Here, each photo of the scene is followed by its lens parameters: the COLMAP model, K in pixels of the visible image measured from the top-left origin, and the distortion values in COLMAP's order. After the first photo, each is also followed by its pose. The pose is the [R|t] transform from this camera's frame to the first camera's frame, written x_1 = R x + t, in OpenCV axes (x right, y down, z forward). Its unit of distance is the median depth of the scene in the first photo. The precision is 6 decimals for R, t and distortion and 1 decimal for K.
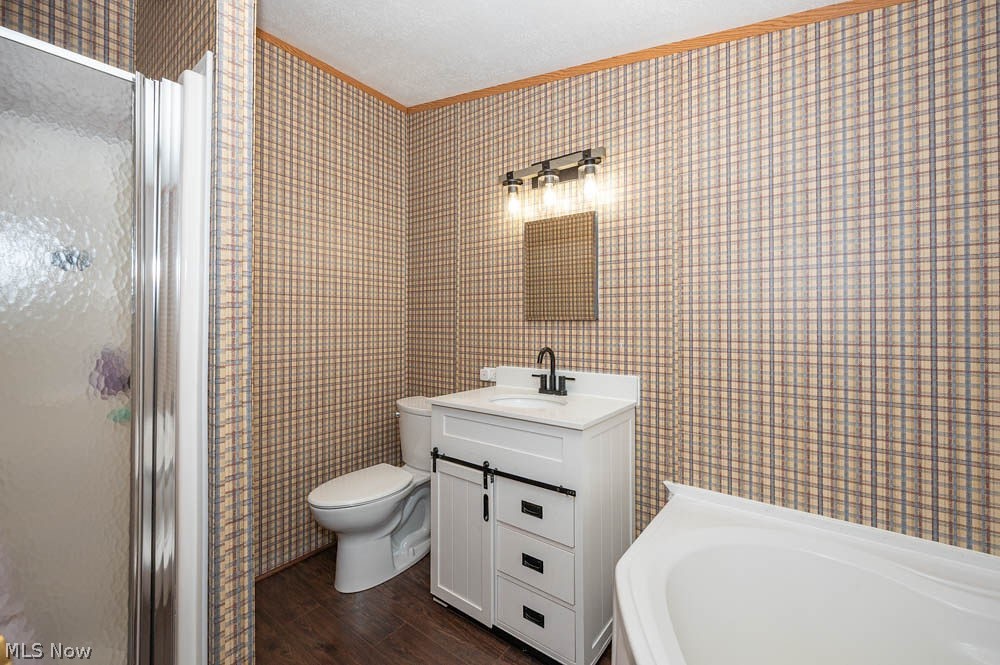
lens RADIAL K [[408.5, 0, 519.4], [0, 408.5, 317.3], [0, 0, 1]] dist [0.001887, -0.000136]
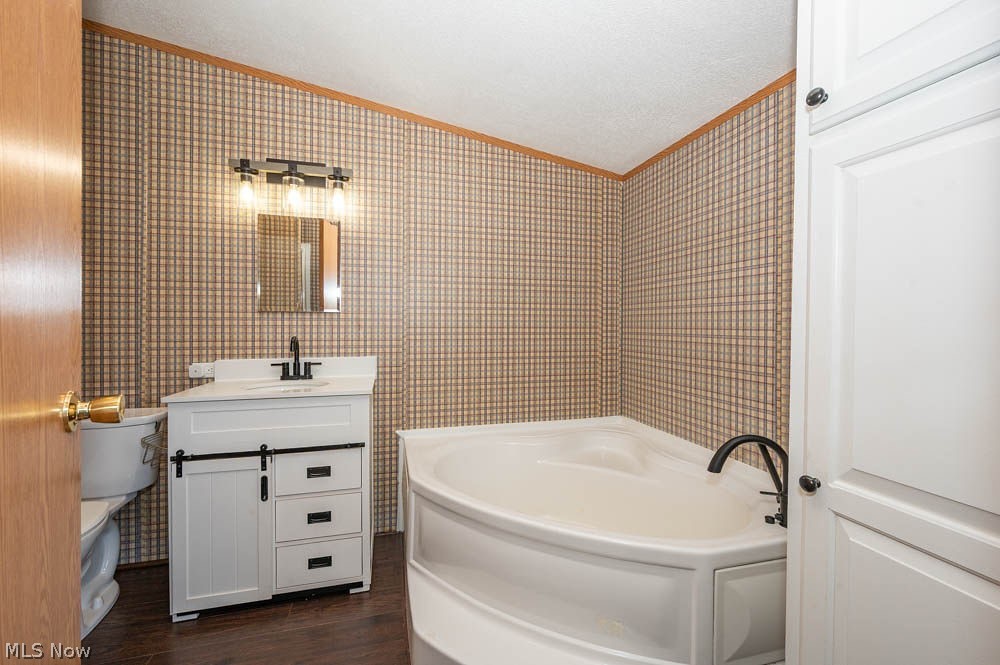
lens RADIAL K [[408.5, 0, 495.6], [0, 408.5, 323.9], [0, 0, 1]] dist [0.001887, -0.000136]
pose [[0.622476, -0.000395, 0.782638, -0.468237], [-0.012223, 0.999873, 0.010226, 0.023288], [-0.782543, -0.015931, 0.622392, -0.095572]]
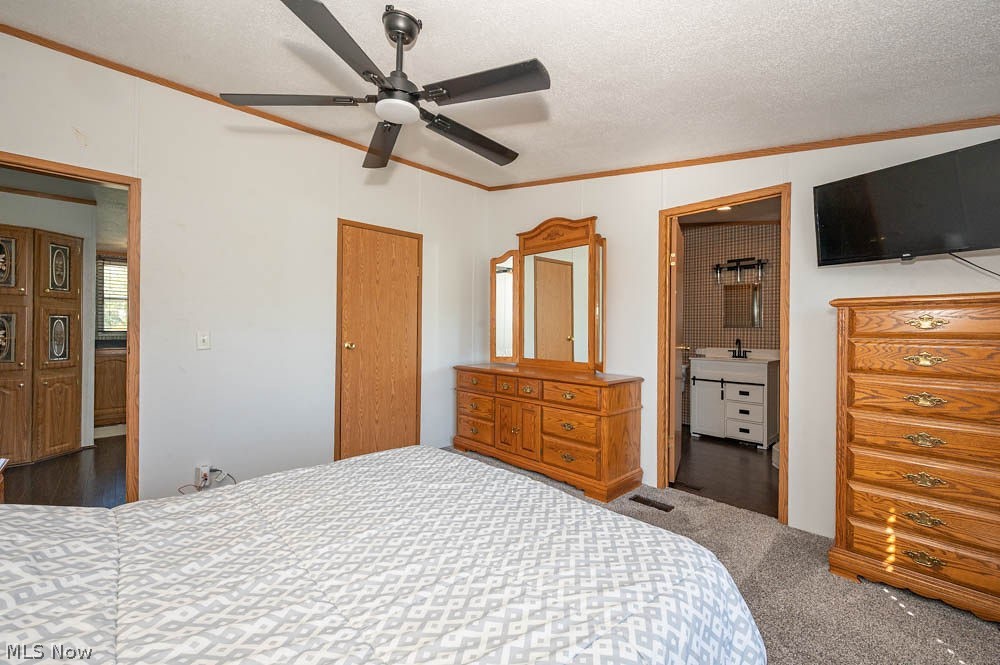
lens RADIAL K [[408.5, 0, 503.3], [0, 408.5, 329.3], [0, 0, 1]] dist [0.001887, -0.000136]
pose [[0.985323, 0.014135, -0.170113, -0.942503], [-0.014019, 0.999900, 0.001885, 0.034760], [0.170123, 0.000527, 0.985423, -1.723017]]
